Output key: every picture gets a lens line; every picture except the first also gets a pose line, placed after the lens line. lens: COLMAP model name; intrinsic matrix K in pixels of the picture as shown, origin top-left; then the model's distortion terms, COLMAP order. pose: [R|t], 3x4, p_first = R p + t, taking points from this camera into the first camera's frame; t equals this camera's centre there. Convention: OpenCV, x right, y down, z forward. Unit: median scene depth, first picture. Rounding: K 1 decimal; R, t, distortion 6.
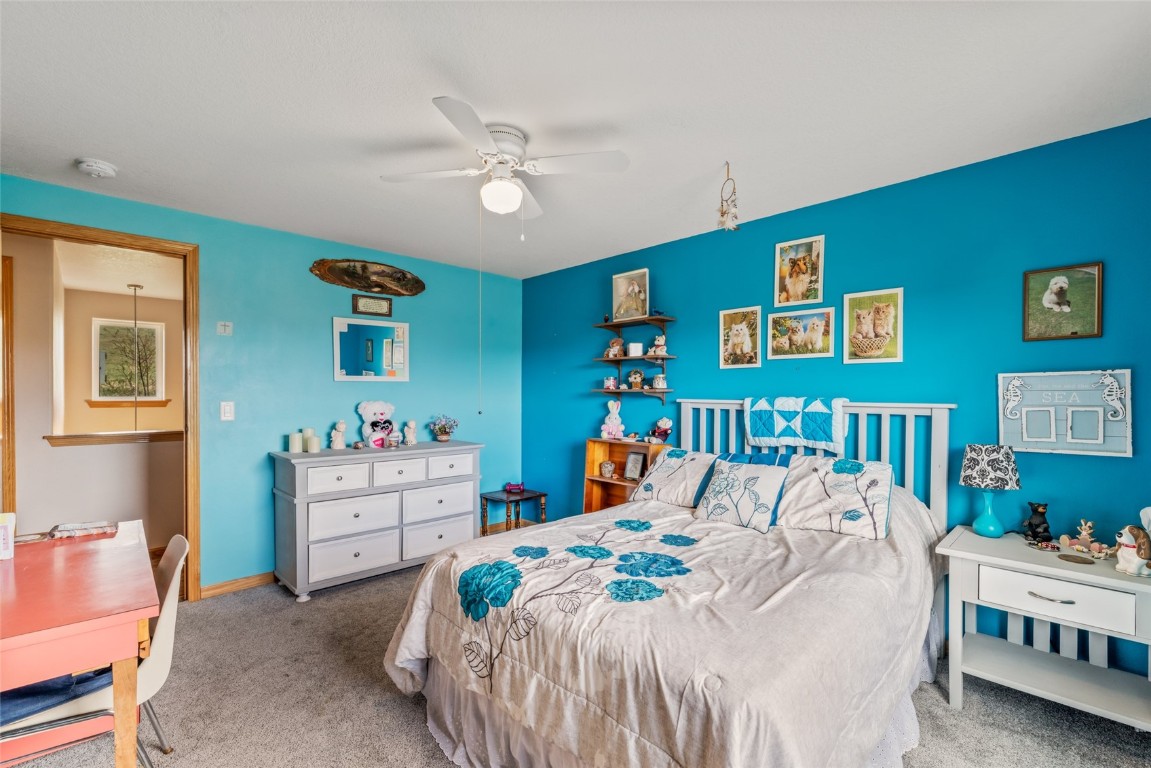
lens RADIAL K [[496.0, 0, 581.1], [0, 496.0, 402.0], [0, 0, 1]] dist [-0.003214, 0.001098]
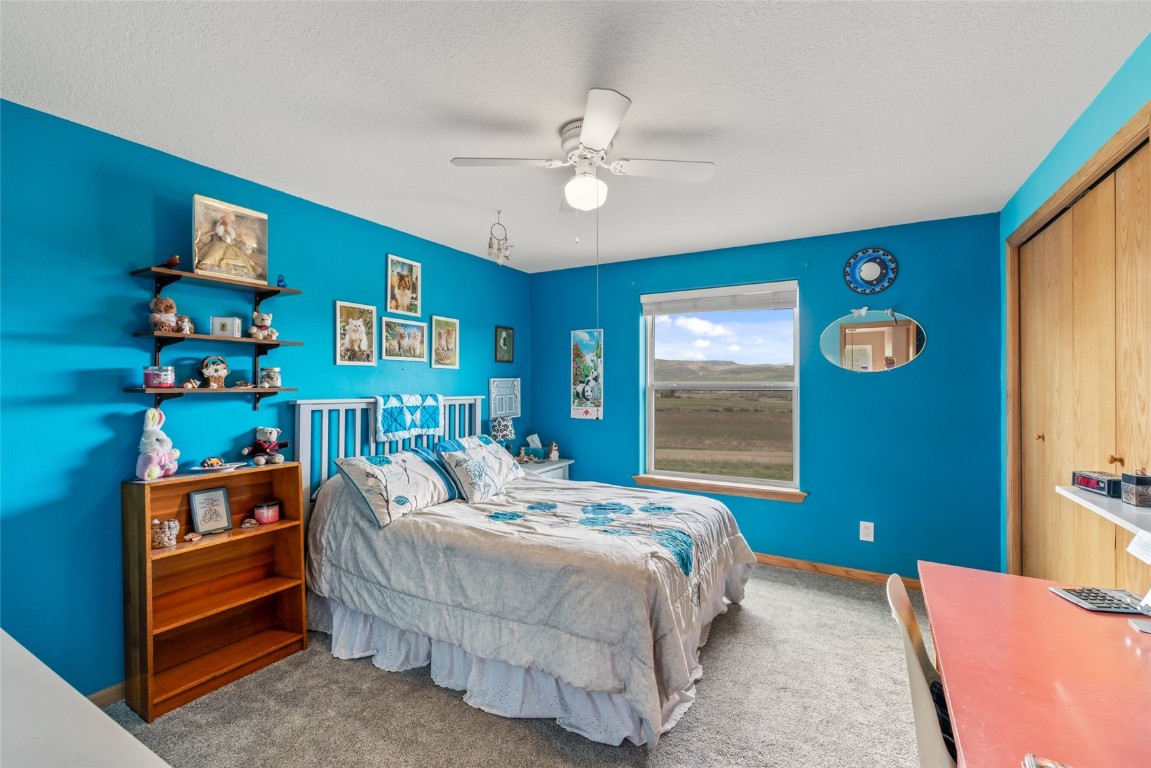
lens RADIAL K [[496.0, 0, 576.8], [0, 496.0, 380.1], [0, 0, 1]] dist [-0.003214, 0.001098]
pose [[-0.267761, -0.000317, 0.963485, -0.774671], [0.010613, 0.999938, 0.003279, -0.040906], [-0.963427, 0.011104, -0.267742, 0.904717]]
